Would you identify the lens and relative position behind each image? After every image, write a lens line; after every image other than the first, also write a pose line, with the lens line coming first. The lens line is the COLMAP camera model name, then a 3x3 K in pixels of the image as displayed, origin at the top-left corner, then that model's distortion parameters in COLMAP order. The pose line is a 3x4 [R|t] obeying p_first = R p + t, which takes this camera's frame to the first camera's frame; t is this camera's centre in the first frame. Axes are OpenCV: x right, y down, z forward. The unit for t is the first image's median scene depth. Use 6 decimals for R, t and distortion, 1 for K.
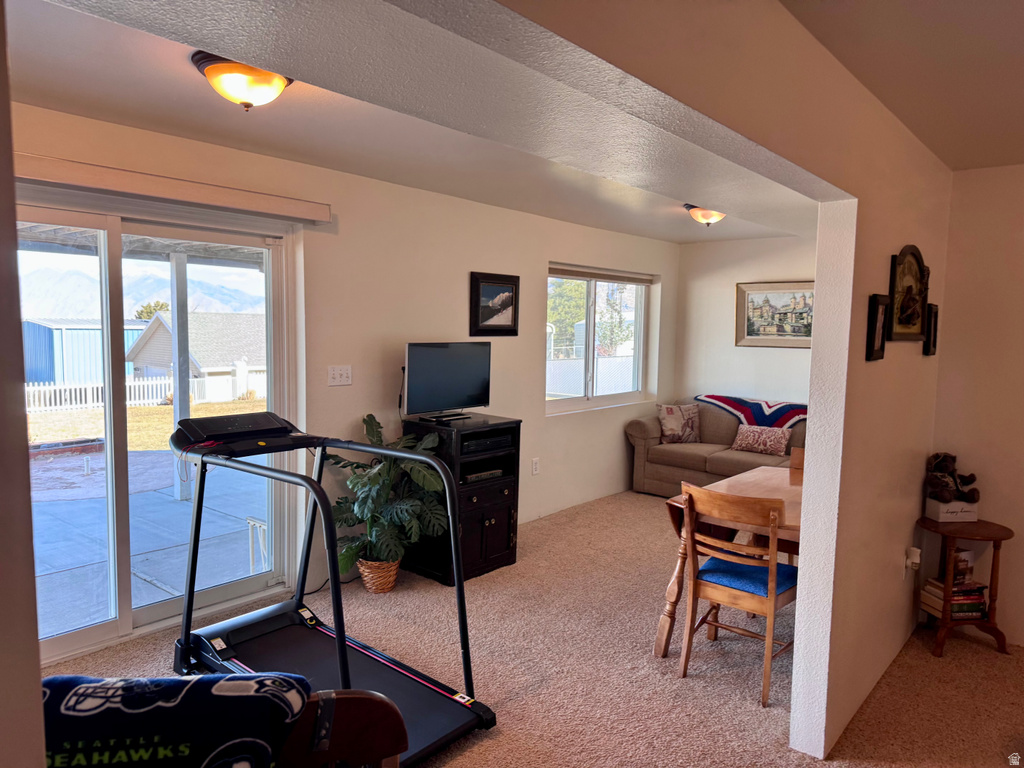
lens RADIAL K [[723.6, 0, 509.5], [0, 723.6, 394.9], [0, 0, 1]] dist [0.068442, -0.064423]
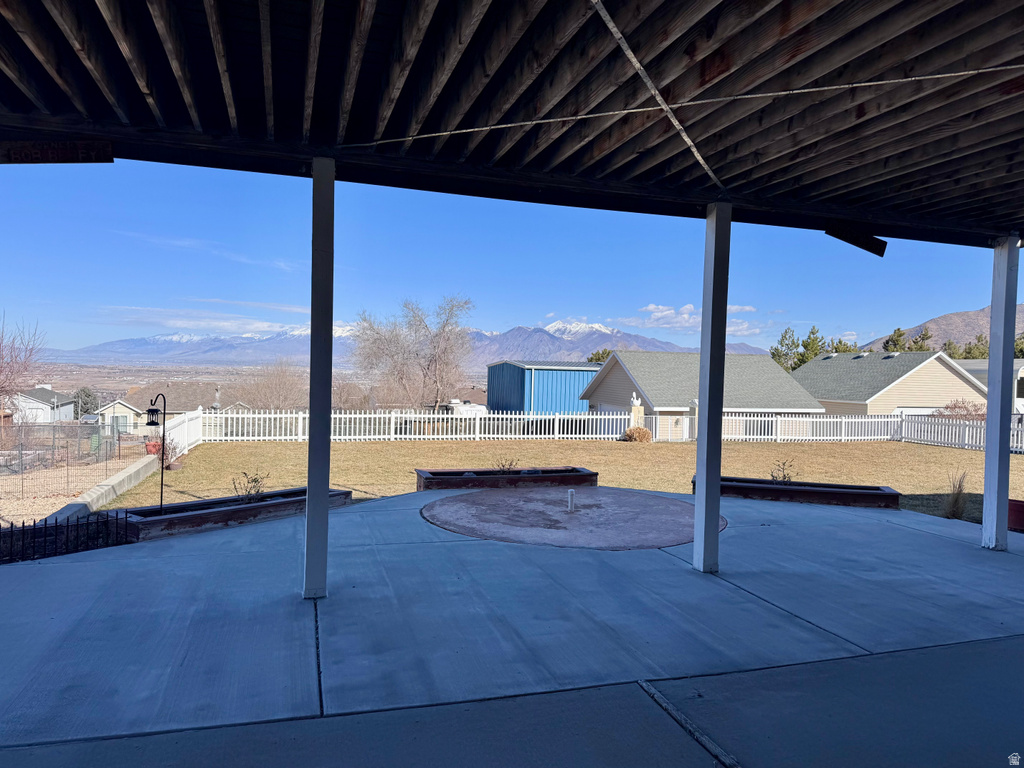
lens RADIAL K [[723.6, 0, 505.1], [0, 723.6, 385.4], [0, 0, 1]] dist [0.068442, -0.064423]
pose [[0.839239, 0.022293, -0.543305, -0.209634], [-0.067214, 0.995750, -0.062967, 0.026001], [0.539592, 0.089362, 0.837171, 0.290133]]
